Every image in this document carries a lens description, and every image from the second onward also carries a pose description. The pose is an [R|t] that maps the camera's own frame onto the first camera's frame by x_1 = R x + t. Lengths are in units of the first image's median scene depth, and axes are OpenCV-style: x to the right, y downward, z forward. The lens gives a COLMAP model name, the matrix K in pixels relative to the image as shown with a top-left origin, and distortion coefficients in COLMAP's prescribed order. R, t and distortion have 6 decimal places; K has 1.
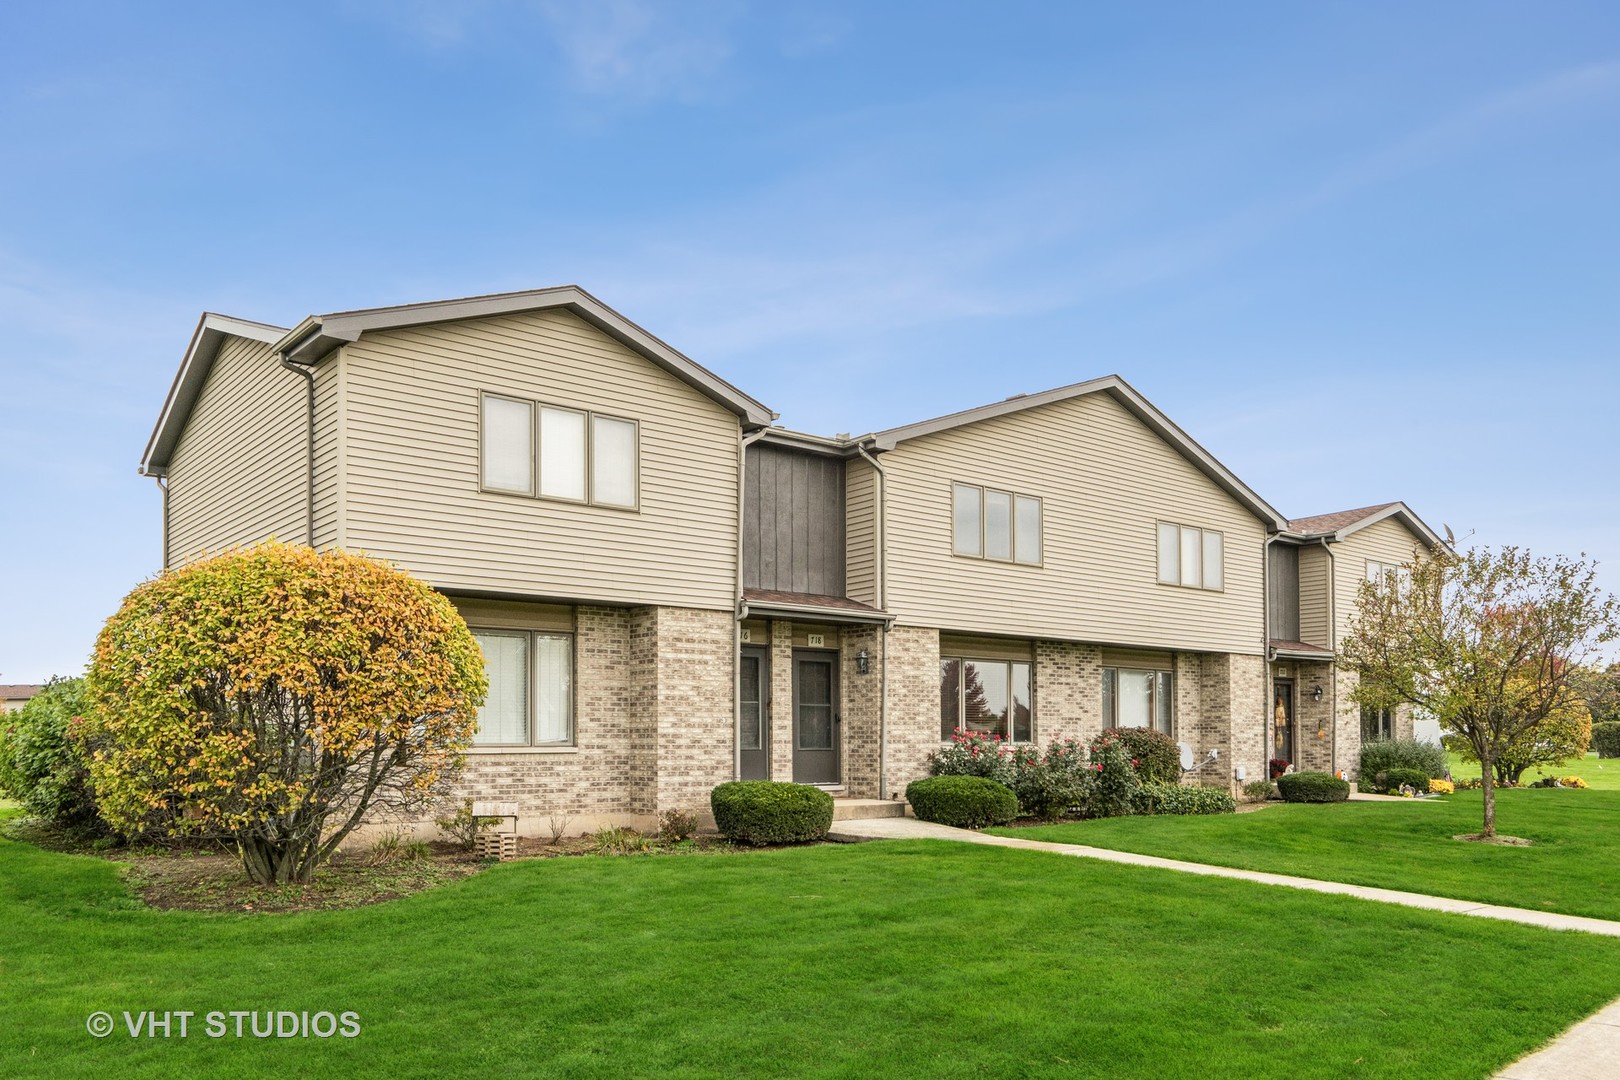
lens RADIAL K [[1213.9, 0, 810.0], [0, 1213.9, 540.0], [0, 0, 1]] dist [-0.006508, -0.000988]
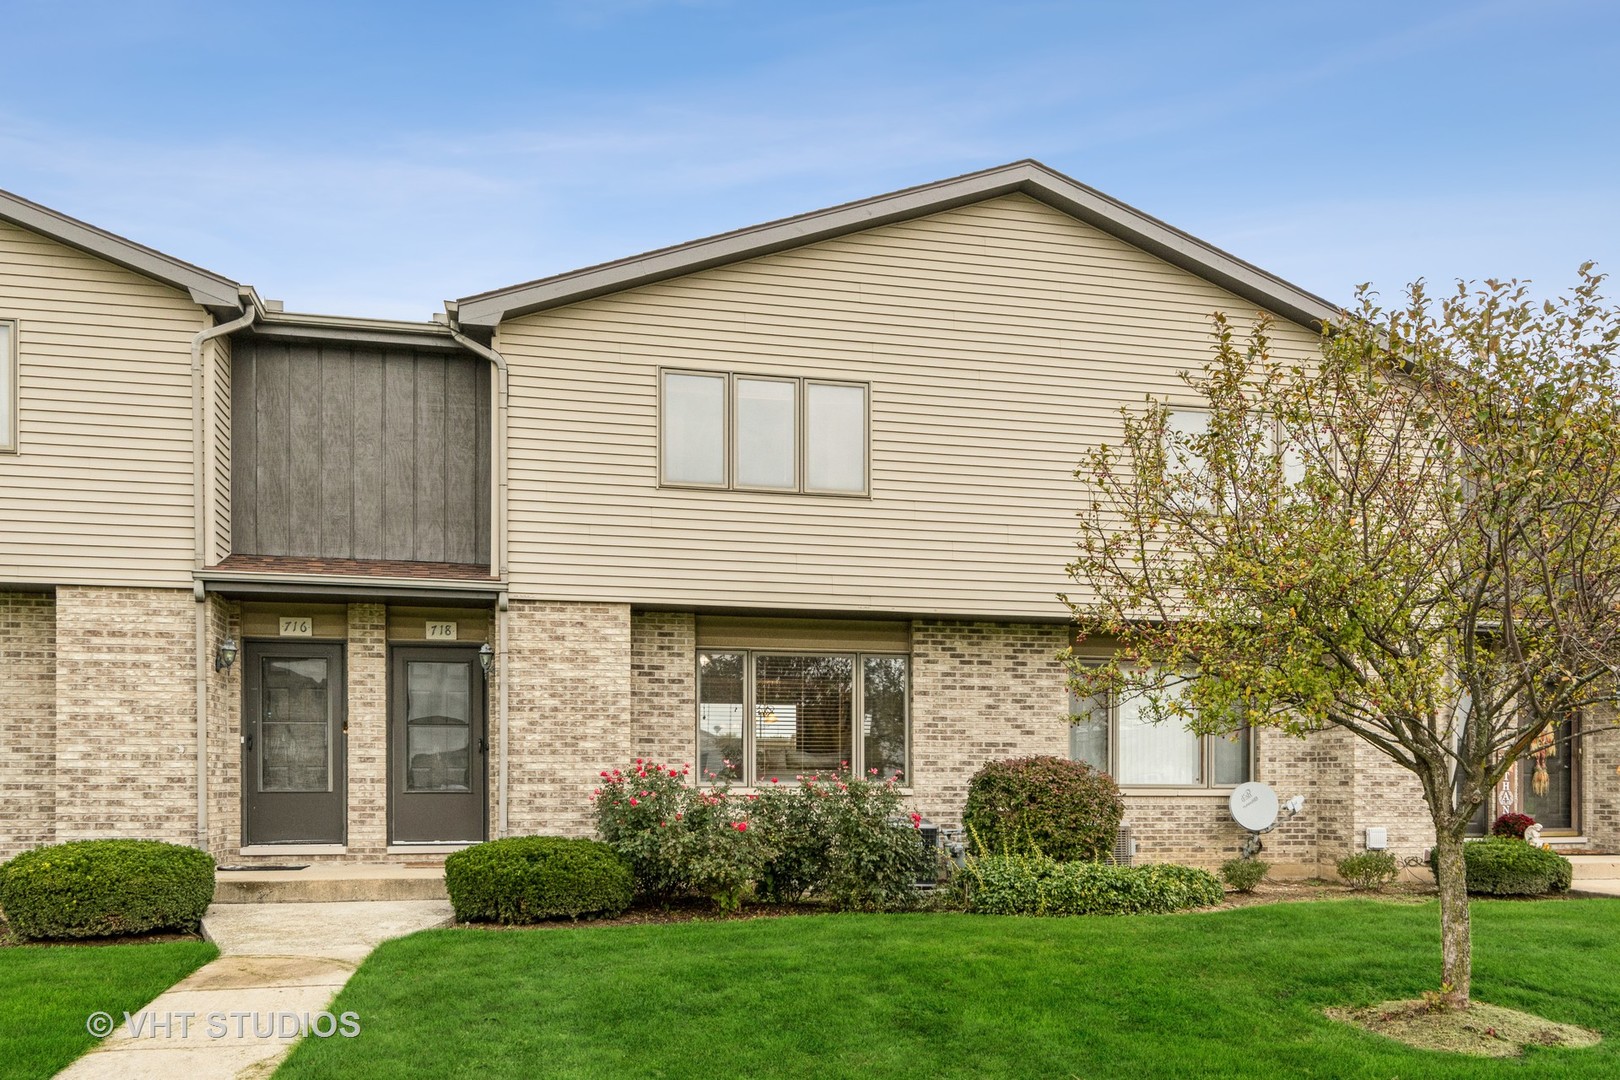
lens RADIAL K [[1362.3, 0, 809.7], [0, 1362.3, 653.7], [0, 0, 1]] dist [0.005989, 0.000154]
pose [[0.901826, -0.038583, -0.430373, 0.525908], [0.068963, 0.996090, 0.055209, 0.070234], [0.426560, -0.079469, 0.900961, 0.422140]]
